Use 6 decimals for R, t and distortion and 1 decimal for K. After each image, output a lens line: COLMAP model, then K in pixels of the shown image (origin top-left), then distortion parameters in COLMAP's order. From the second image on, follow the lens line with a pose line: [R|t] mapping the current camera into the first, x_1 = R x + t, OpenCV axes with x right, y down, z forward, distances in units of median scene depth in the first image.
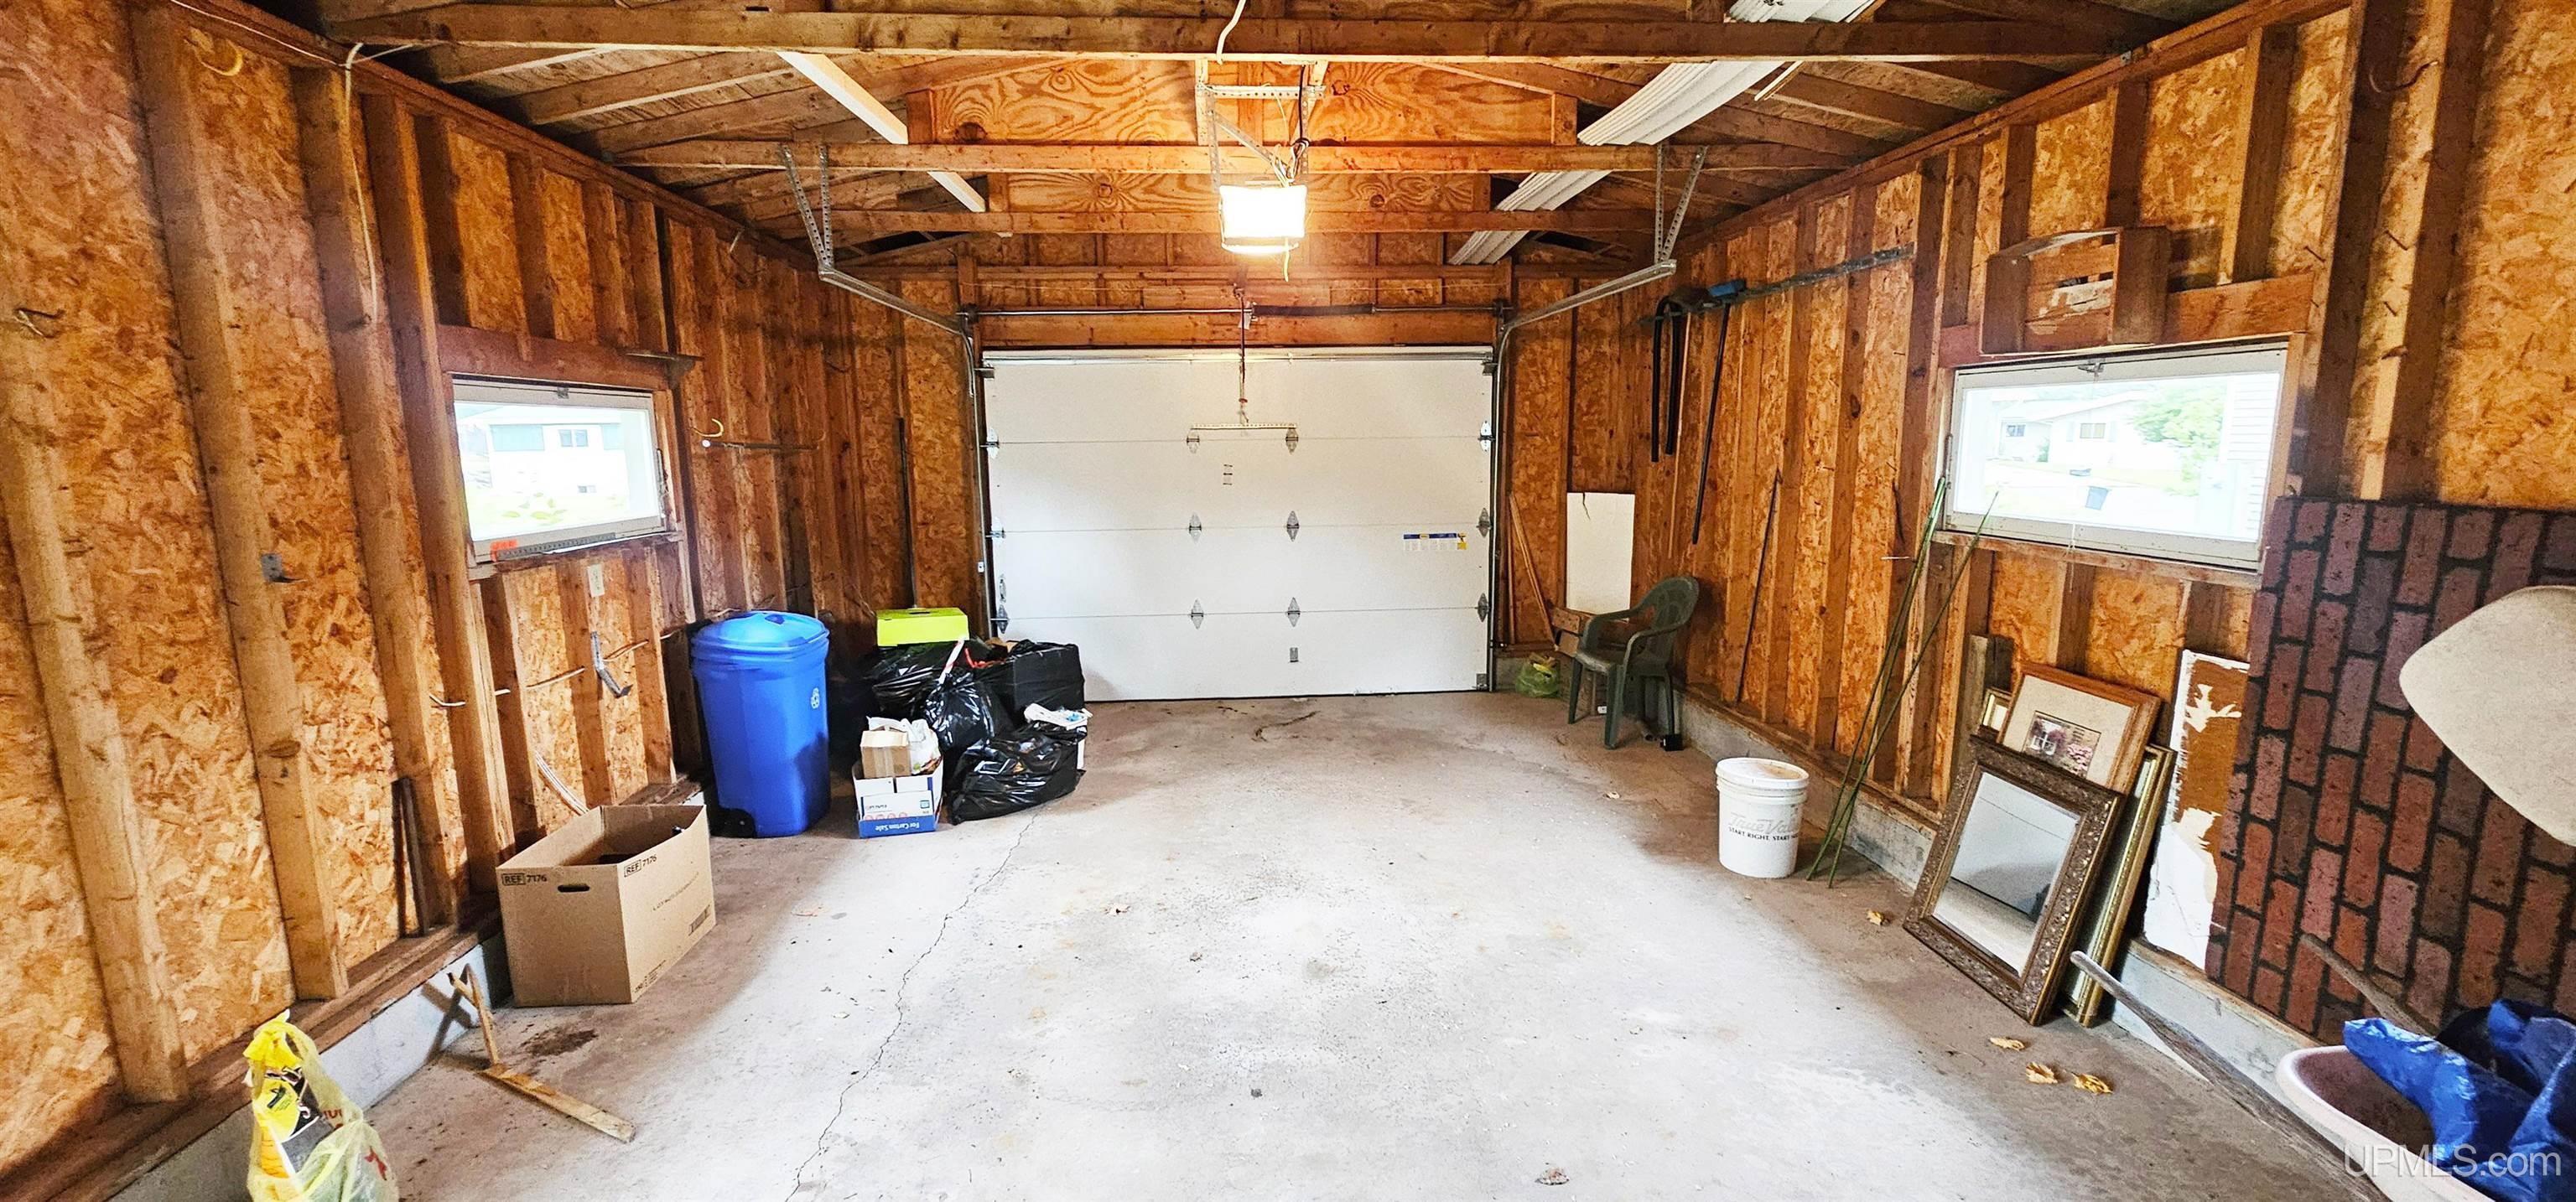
lens RADIAL K [[1050.7, 0, 1284.4], [0, 1050.7, 608.3], [0, 0, 1]] dist [0.000877, -0.000210]
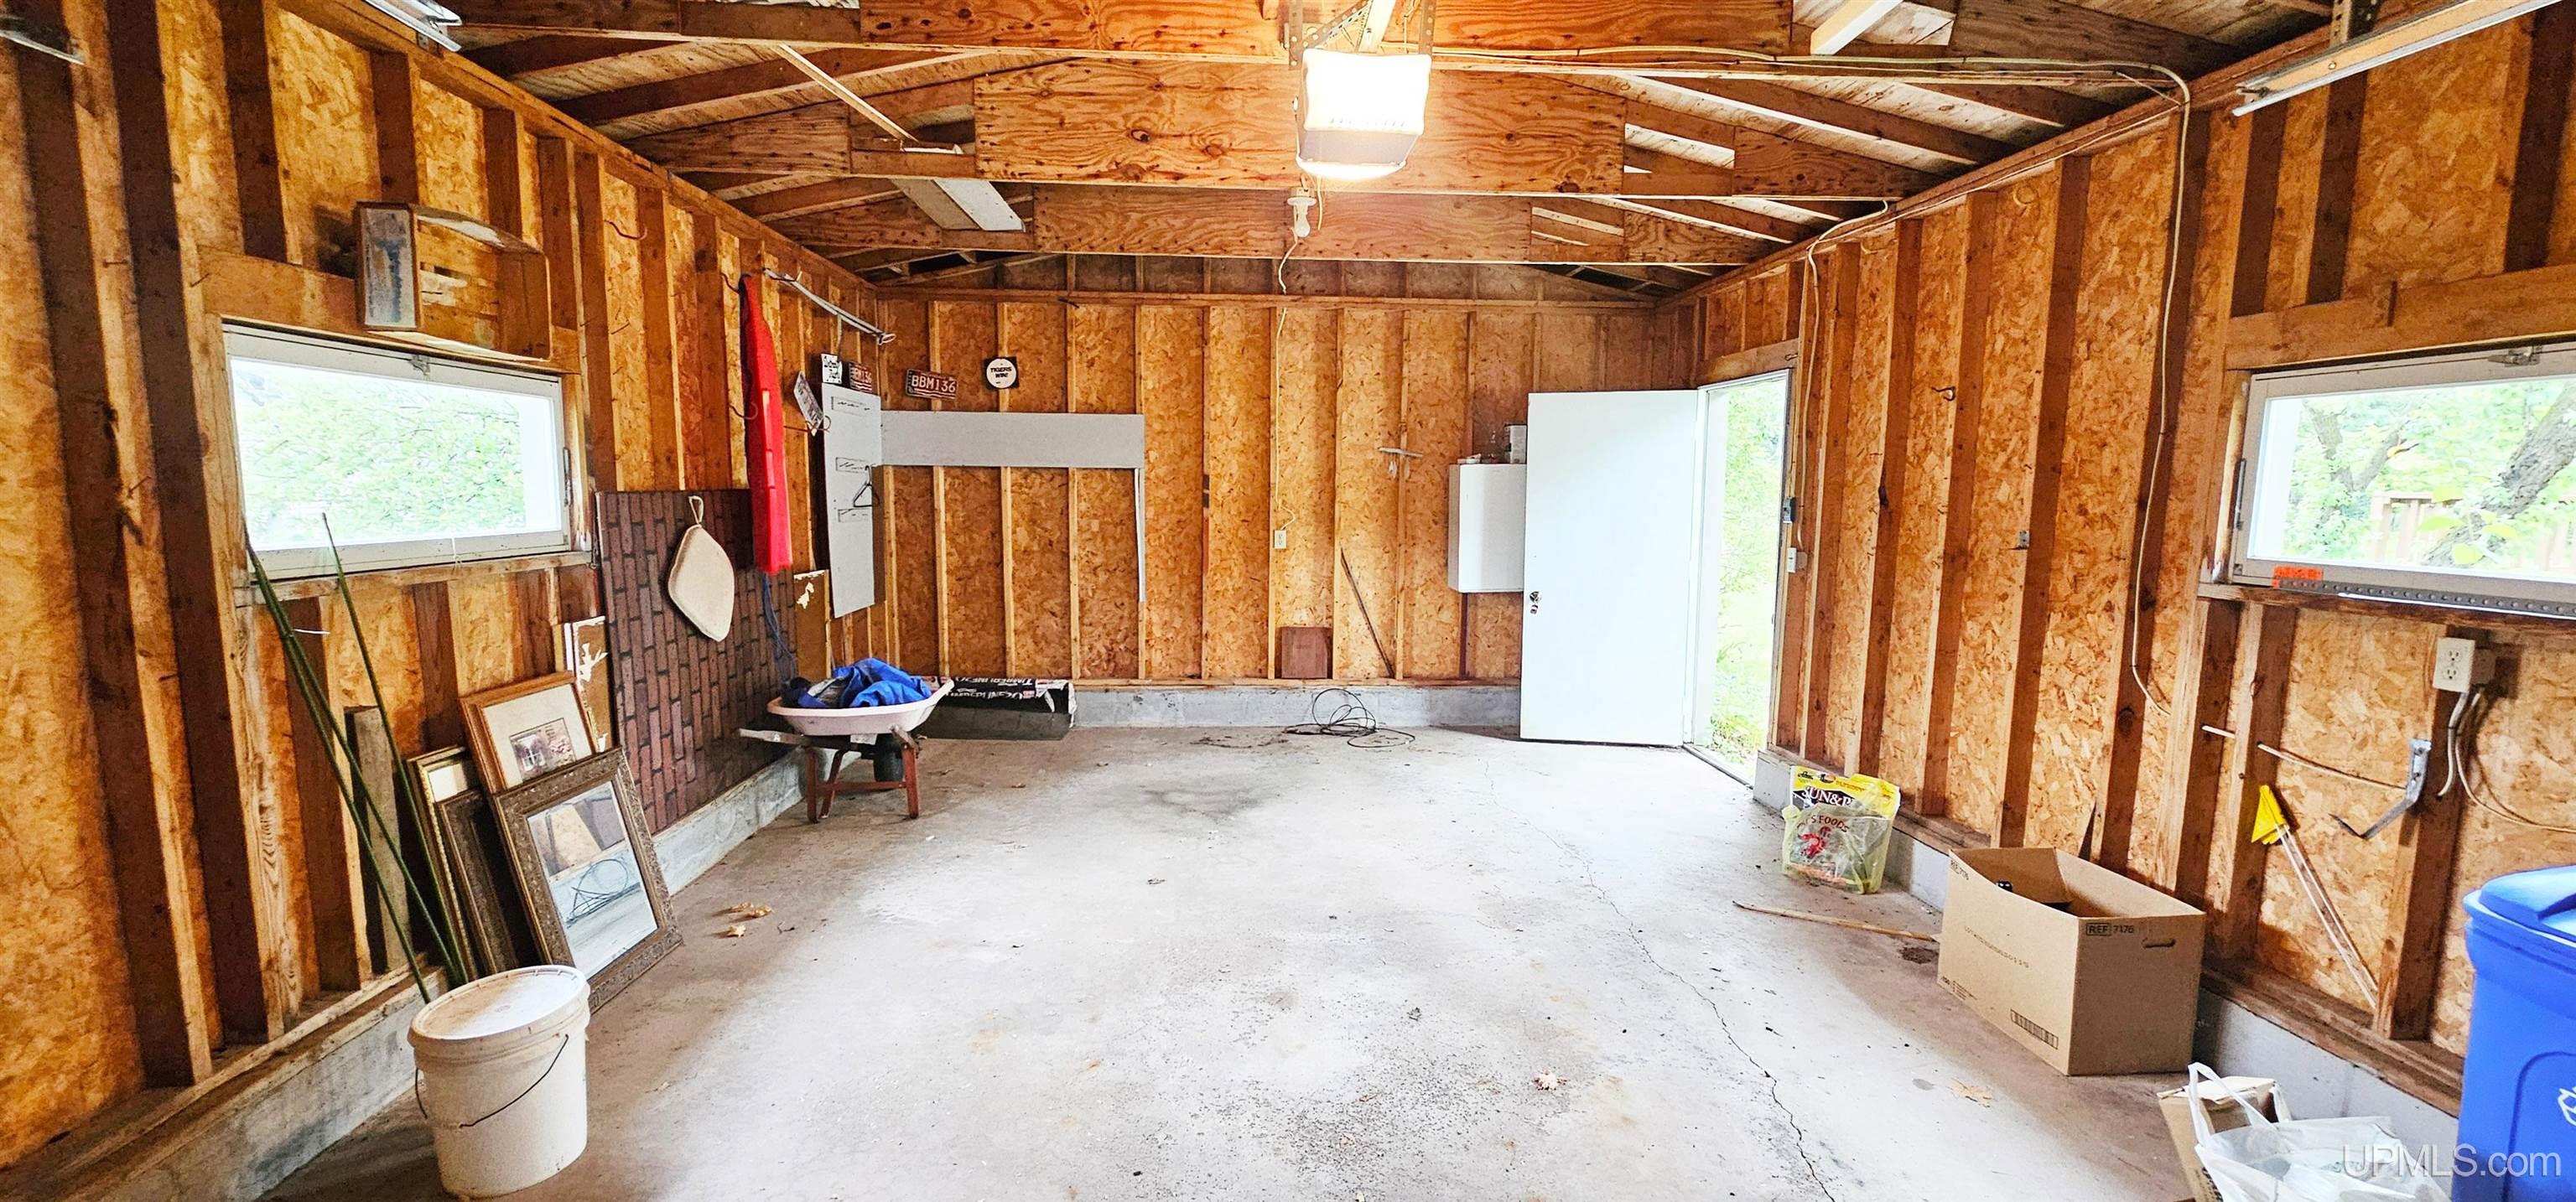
lens RADIAL K [[1050.7, 0, 1284.1], [0, 1050.7, 603.8], [0, 0, 1]] dist [0.000877, -0.000210]
pose [[-0.999951, -0.000511, 0.009931, 0.020879], [0.002237, 0.961514, 0.274745, -0.274115], [-0.009690, 0.274754, -0.961466, 1.888426]]
